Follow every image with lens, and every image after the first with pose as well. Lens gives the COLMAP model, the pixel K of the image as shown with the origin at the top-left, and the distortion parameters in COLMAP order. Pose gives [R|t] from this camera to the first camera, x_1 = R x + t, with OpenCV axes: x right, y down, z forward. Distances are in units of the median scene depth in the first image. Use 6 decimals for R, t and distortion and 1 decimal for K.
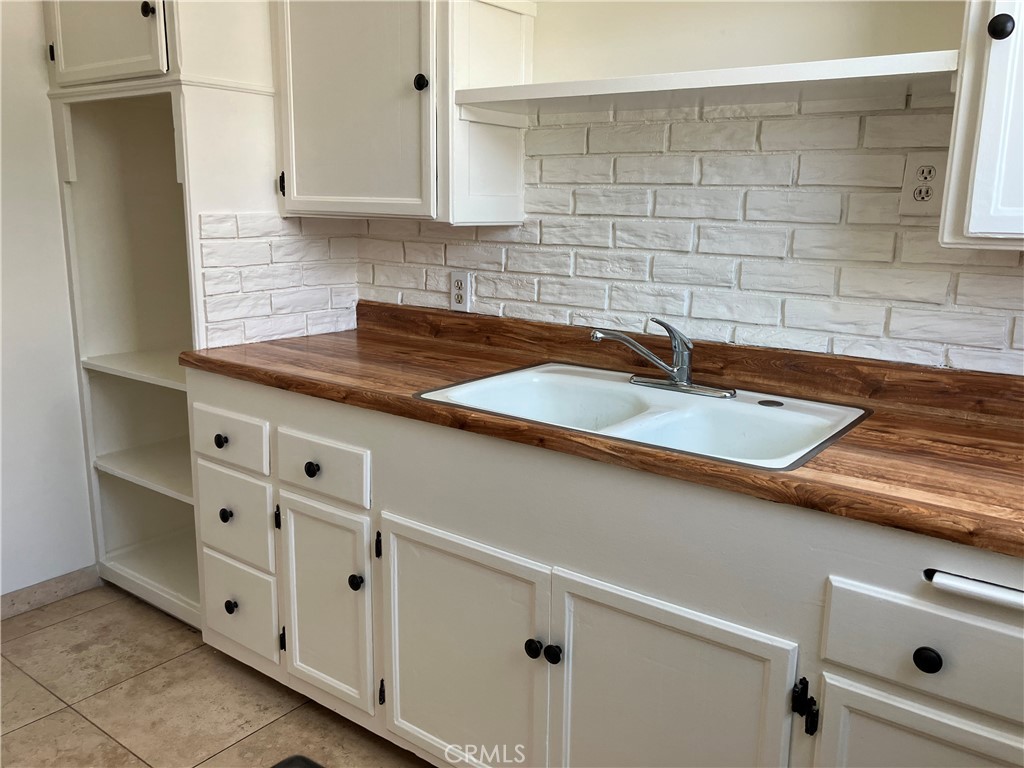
lens RADIAL K [[832.8, 0, 515.8], [0, 832.8, 381.8], [0, 0, 1]] dist [0.025253, -0.041795]
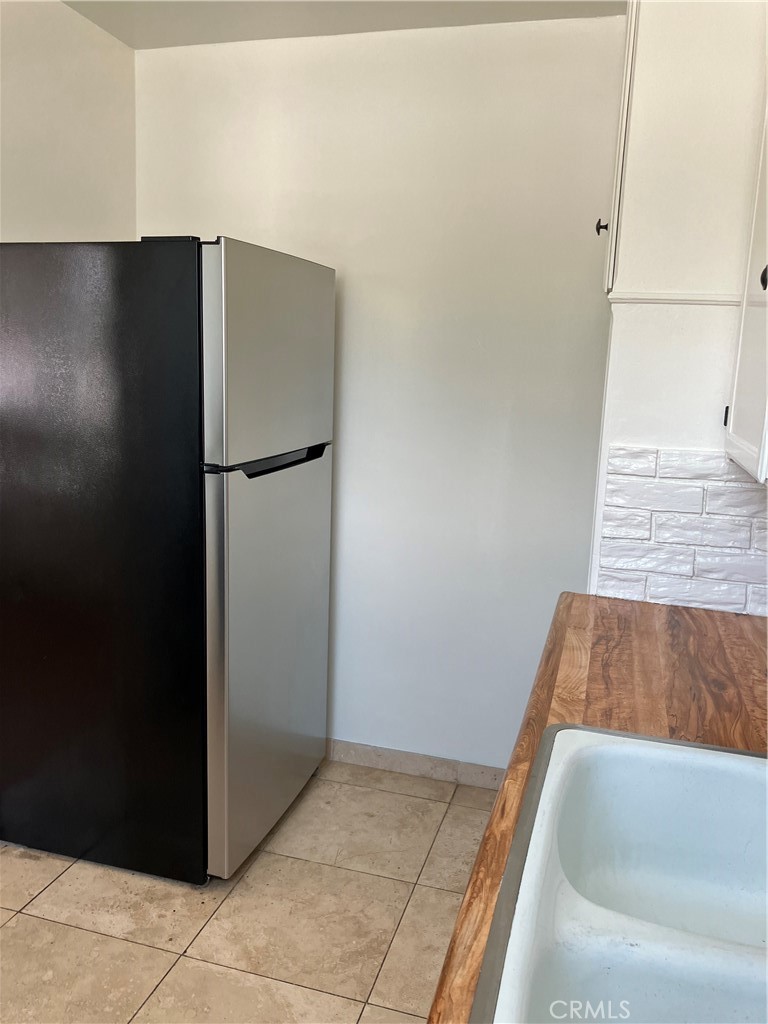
lens RADIAL K [[832.8, 0, 384.7], [0, 832.8, 516.8], [0, 0, 1]] dist [0.025253, -0.041795]
pose [[0.349211, 0.157447, -0.923722, 0.384804], [-0.233269, 0.969356, 0.077038, -0.148732], [0.907545, 0.188574, 0.375237, 0.493366]]
